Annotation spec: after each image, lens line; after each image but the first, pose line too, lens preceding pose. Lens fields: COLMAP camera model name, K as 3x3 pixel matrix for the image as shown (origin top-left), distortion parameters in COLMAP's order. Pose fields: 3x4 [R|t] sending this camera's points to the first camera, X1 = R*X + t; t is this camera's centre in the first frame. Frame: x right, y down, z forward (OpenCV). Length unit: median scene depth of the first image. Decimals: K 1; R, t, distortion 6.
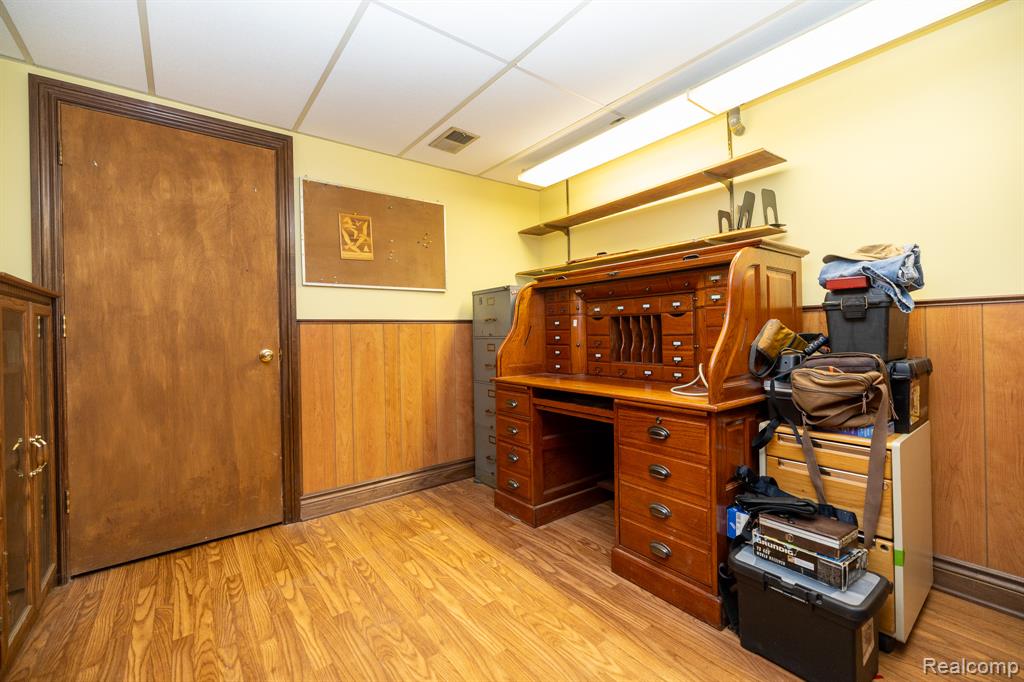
lens RADIAL K [[425.7, 0, 515.4], [0, 425.7, 335.9], [0, 0, 1]] dist [0.005478, 0.000061]
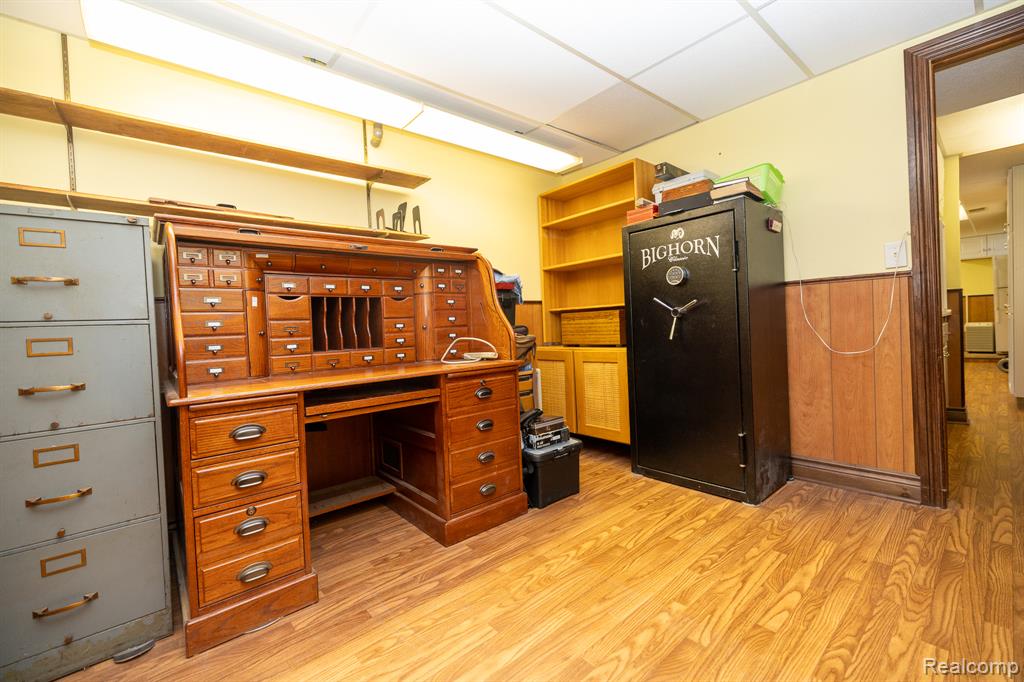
lens RADIAL K [[425.7, 0, 515.4], [0, 425.7, 335.9], [0, 0, 1]] dist [0.005478, 0.000061]
pose [[-0.050345, -0.005858, 0.998715, -0.710561], [0.046117, 0.998903, 0.008184, 0.048298], [-0.997667, 0.046470, -0.050020, 0.785133]]
